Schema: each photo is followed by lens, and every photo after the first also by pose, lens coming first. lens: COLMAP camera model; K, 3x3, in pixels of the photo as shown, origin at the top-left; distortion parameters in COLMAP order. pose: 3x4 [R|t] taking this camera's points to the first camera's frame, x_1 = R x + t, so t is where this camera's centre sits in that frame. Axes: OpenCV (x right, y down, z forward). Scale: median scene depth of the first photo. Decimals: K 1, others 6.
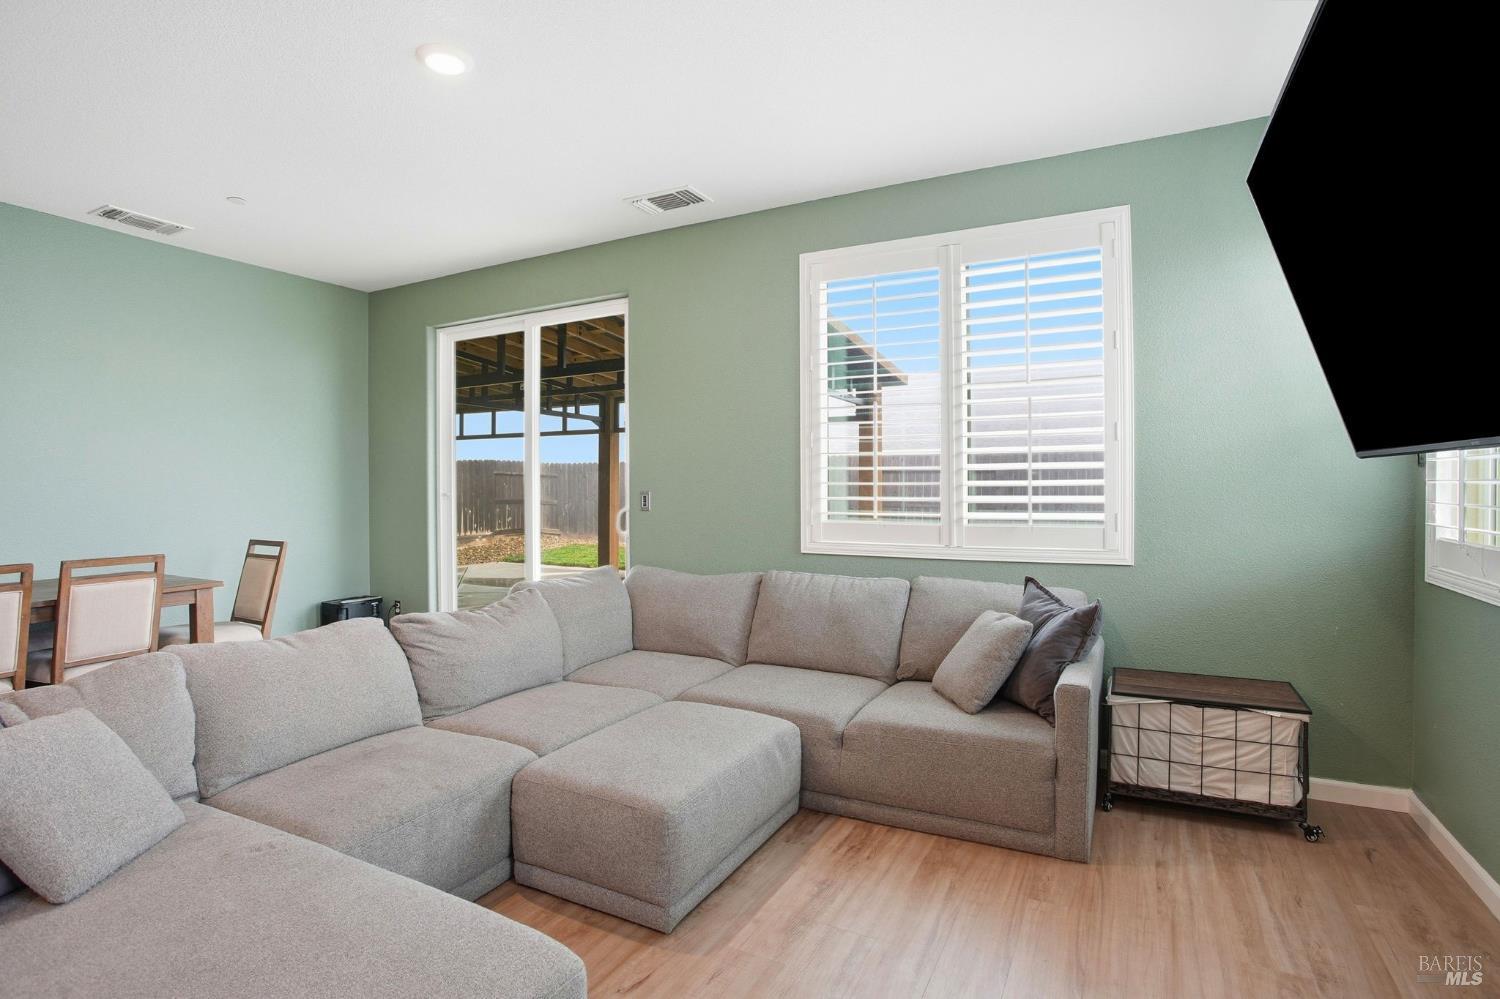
lens RADIAL K [[750.5, 0, 752.4], [0, 750.5, 487.5], [0, 0, 1]] dist [-0.074780, 0.030168]
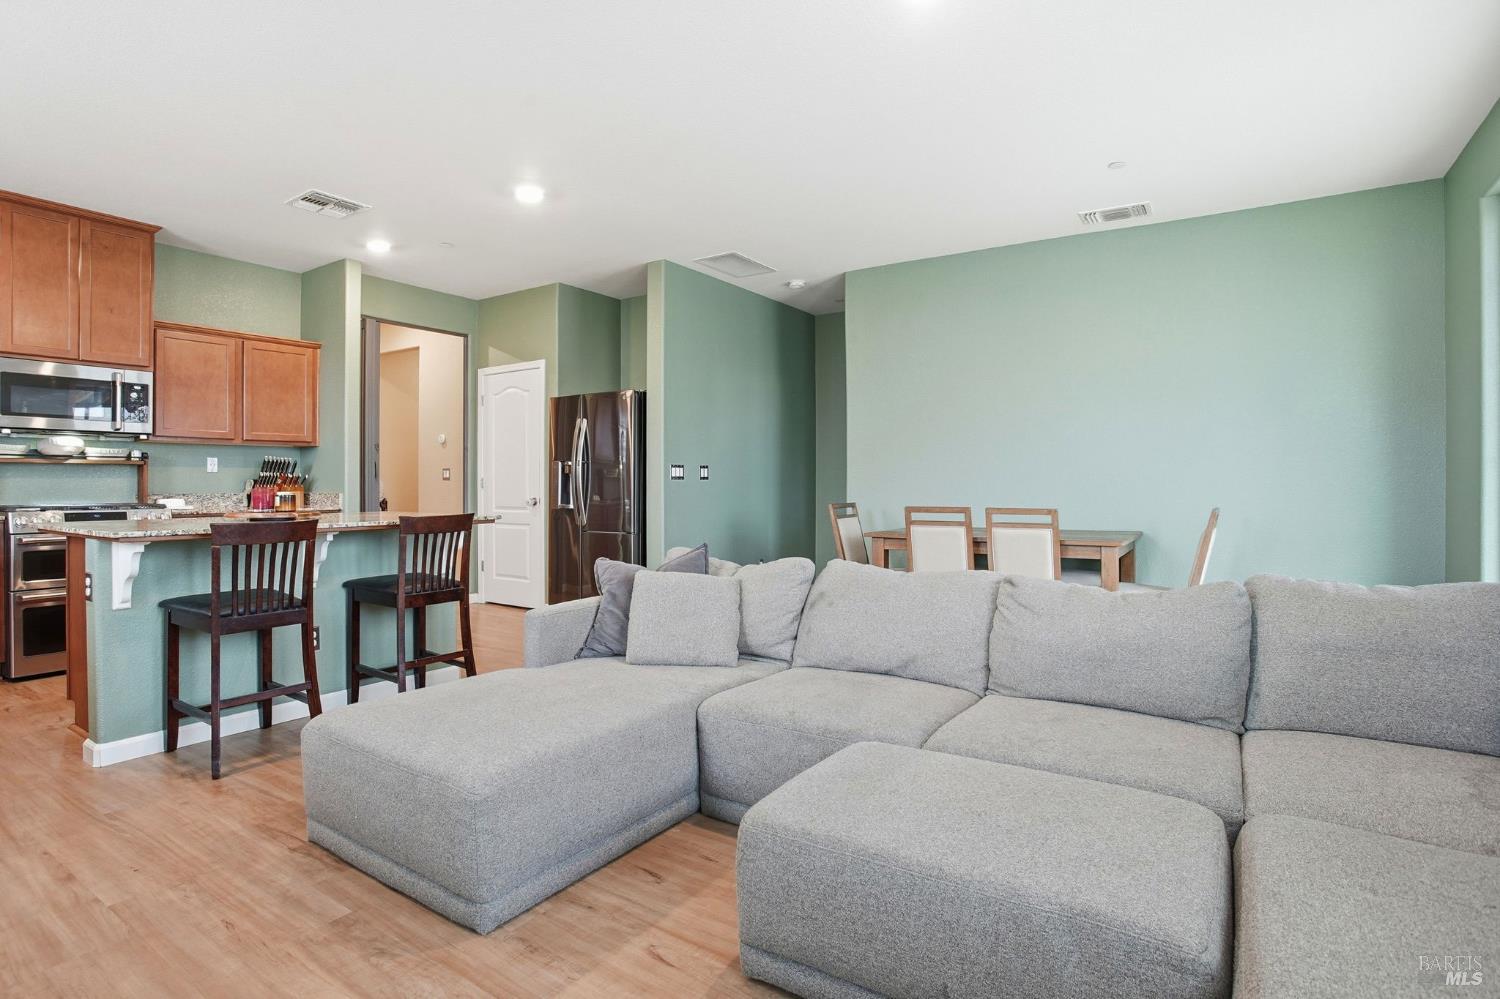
lens RADIAL K [[750.5, 0, 752.4], [0, 750.5, 487.5], [0, 0, 1]] dist [-0.074780, 0.030168]
pose [[-0.101551, 0.008979, -0.994790, 0.436437], [-0.001994, 0.999955, 0.009230, 0.053309], [0.994828, 0.002921, -0.101528, 0.723719]]
